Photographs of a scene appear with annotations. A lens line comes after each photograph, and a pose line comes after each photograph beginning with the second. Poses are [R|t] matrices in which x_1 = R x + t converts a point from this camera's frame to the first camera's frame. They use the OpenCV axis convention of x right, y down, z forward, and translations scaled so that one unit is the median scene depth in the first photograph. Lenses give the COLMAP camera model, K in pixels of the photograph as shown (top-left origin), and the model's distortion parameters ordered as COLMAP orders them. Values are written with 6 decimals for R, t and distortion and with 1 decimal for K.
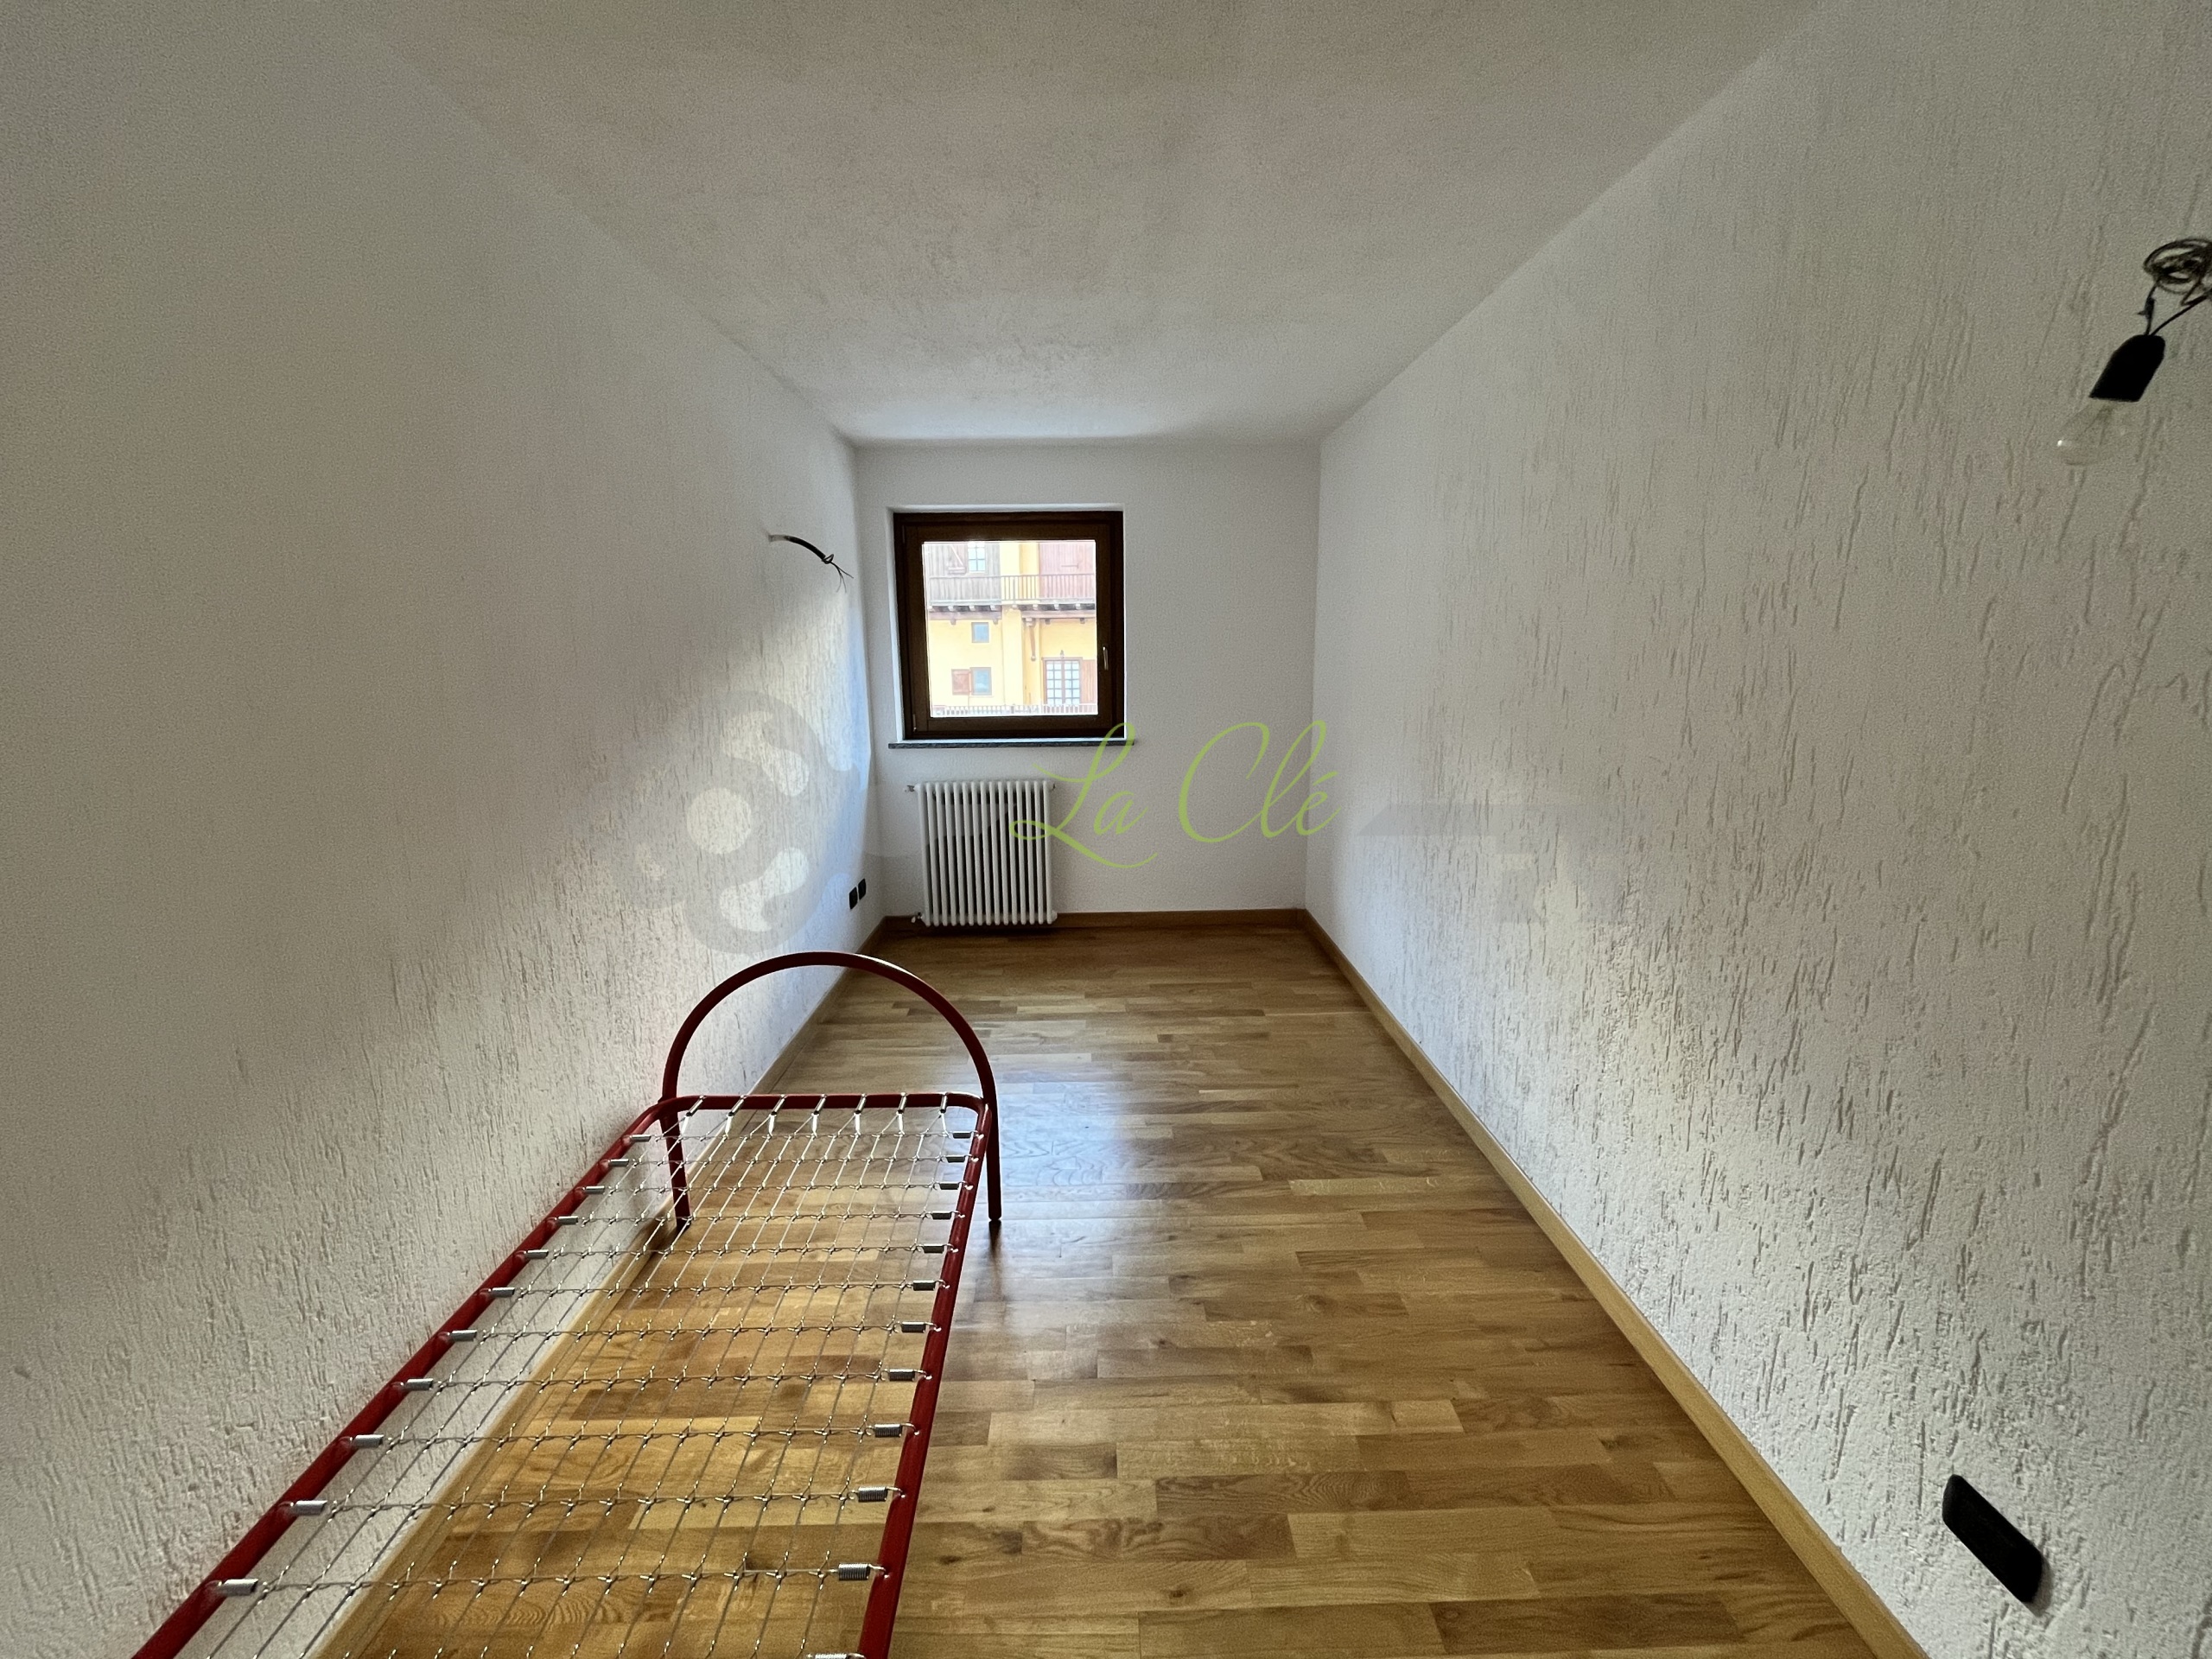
lens RADIAL K [[892.5, 0, 1101.6], [0, 892.5, 826.2], [0, 0, 1]] dist [-0.001785, -0.000448]
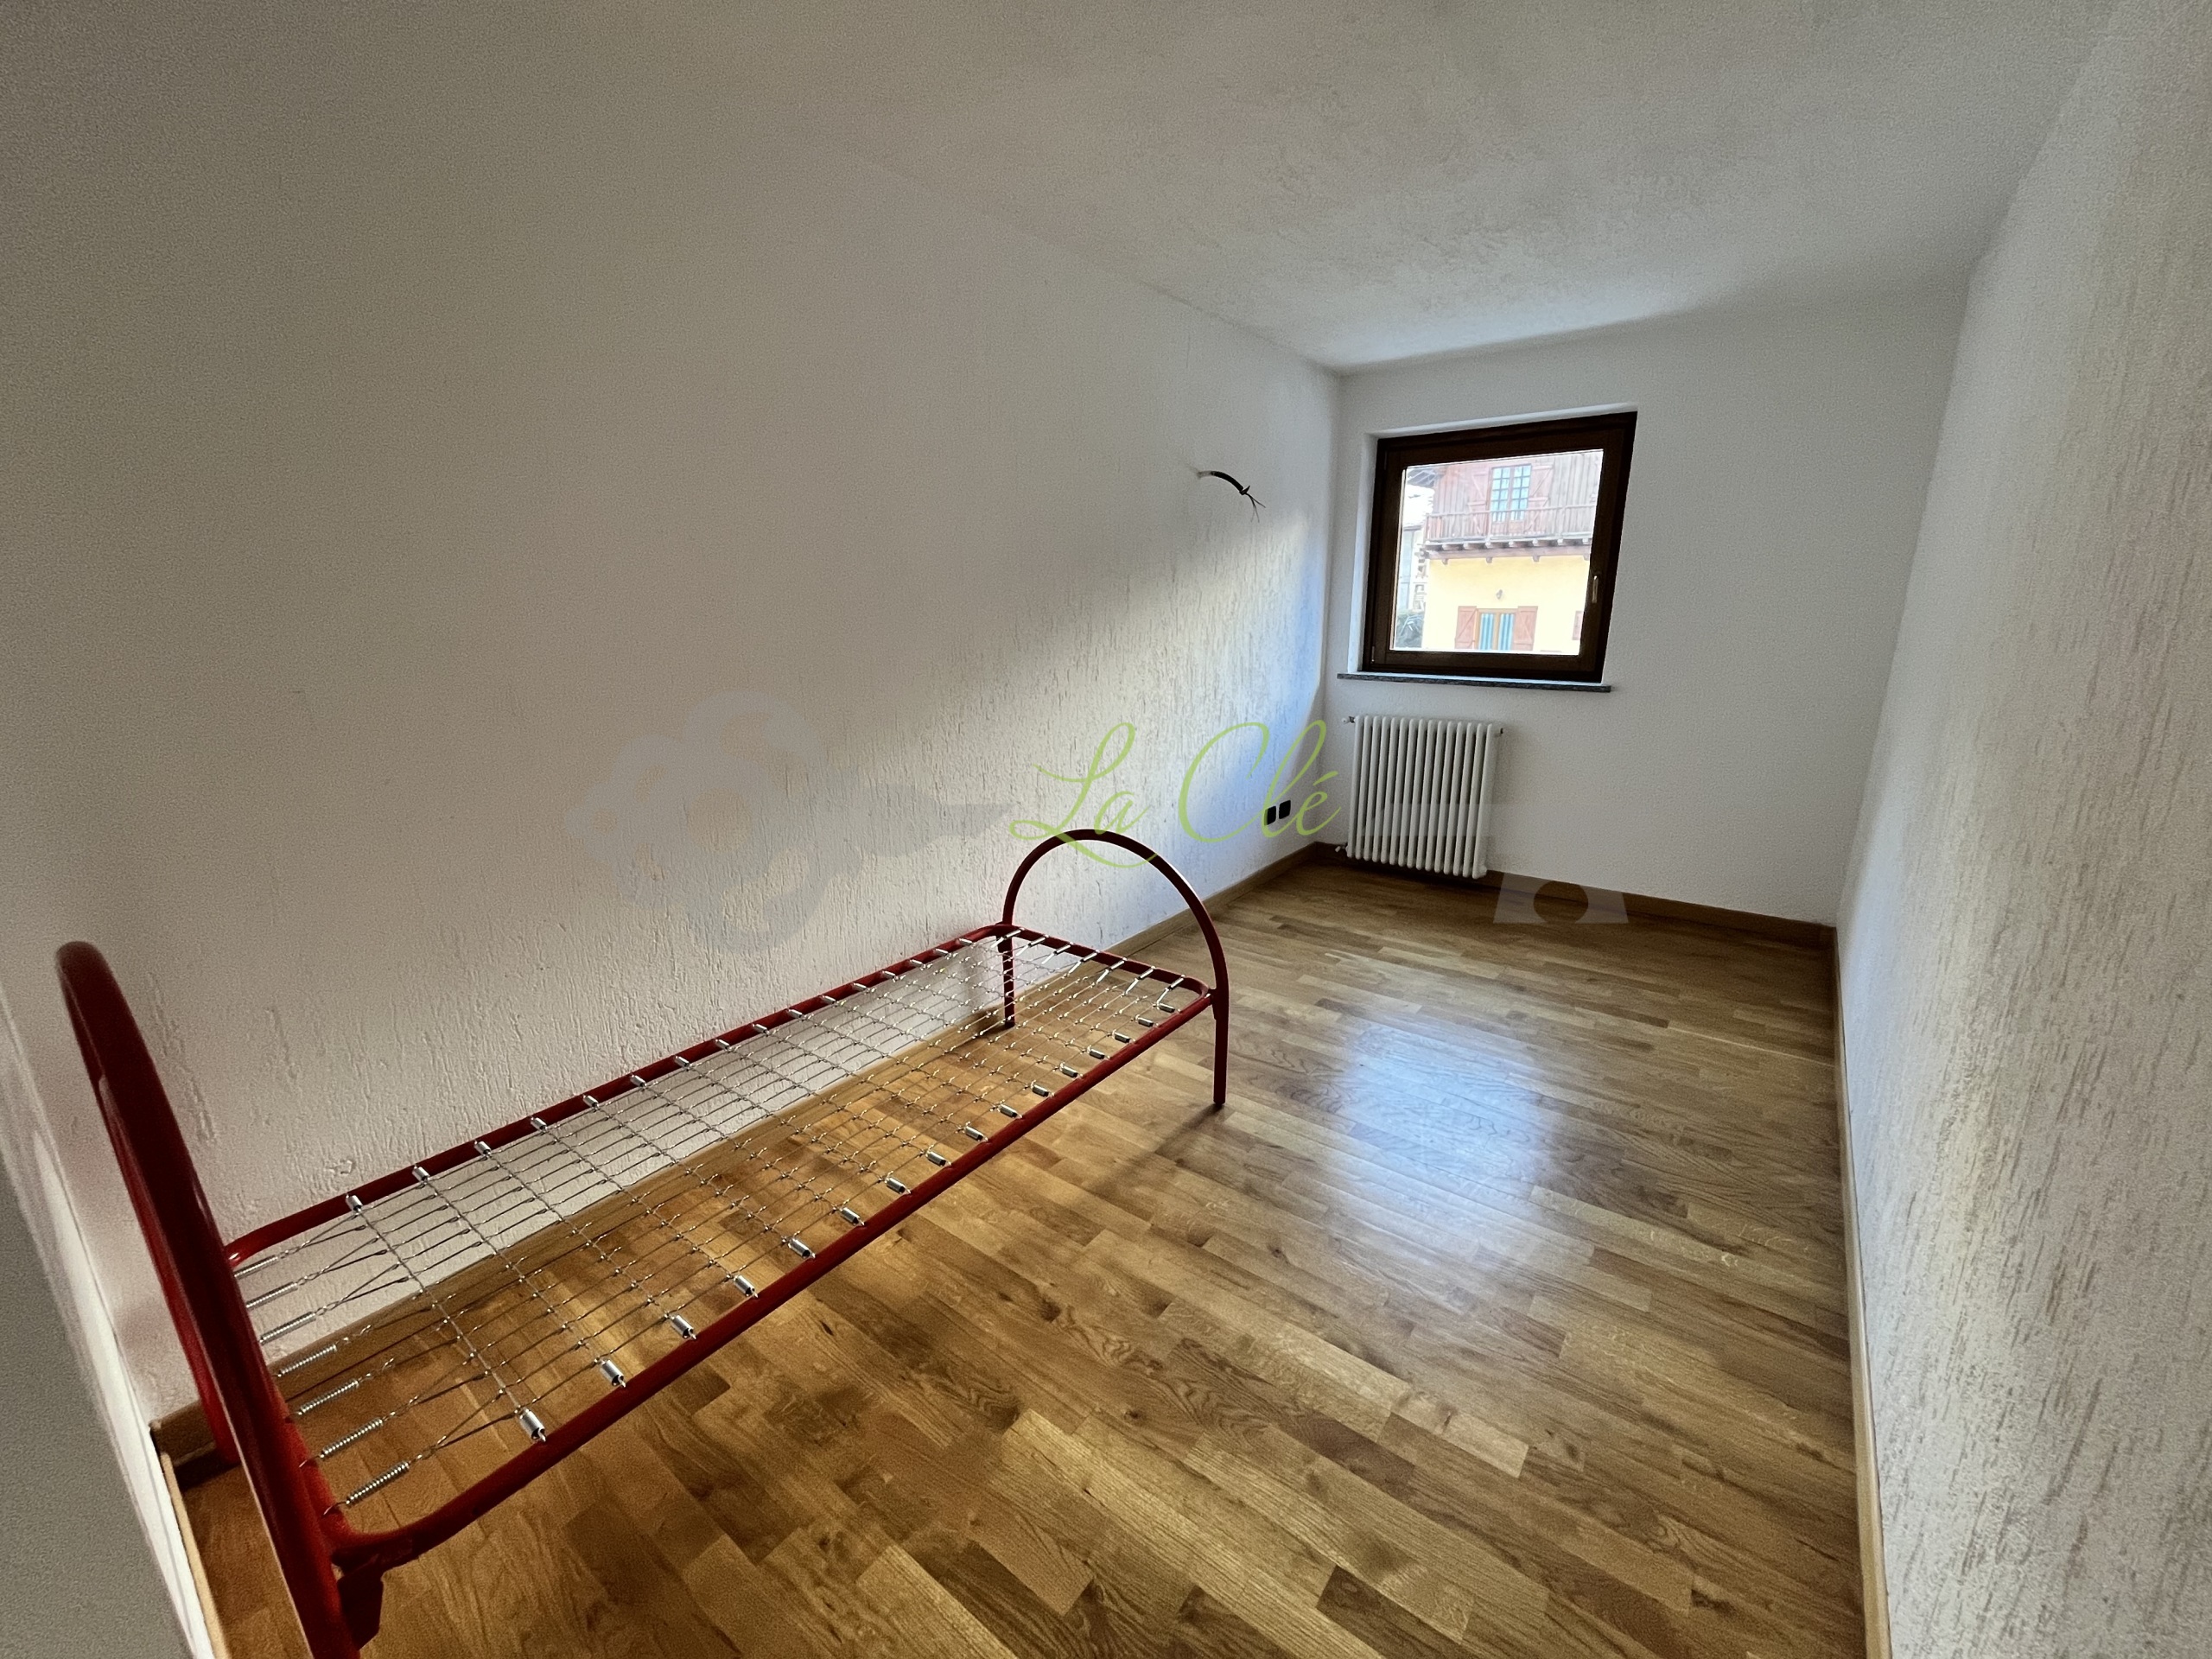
lens RADIAL K [[892.5, 0, 1104.6], [0, 892.5, 823.2], [0, 0, 1]] dist [-0.001785, -0.000448]
pose [[0.786588, 0.159797, -0.596443, 0.247706], [-0.123385, 0.987129, 0.101748, 0.006864], [0.605025, -0.006441, 0.796181, 0.036509]]
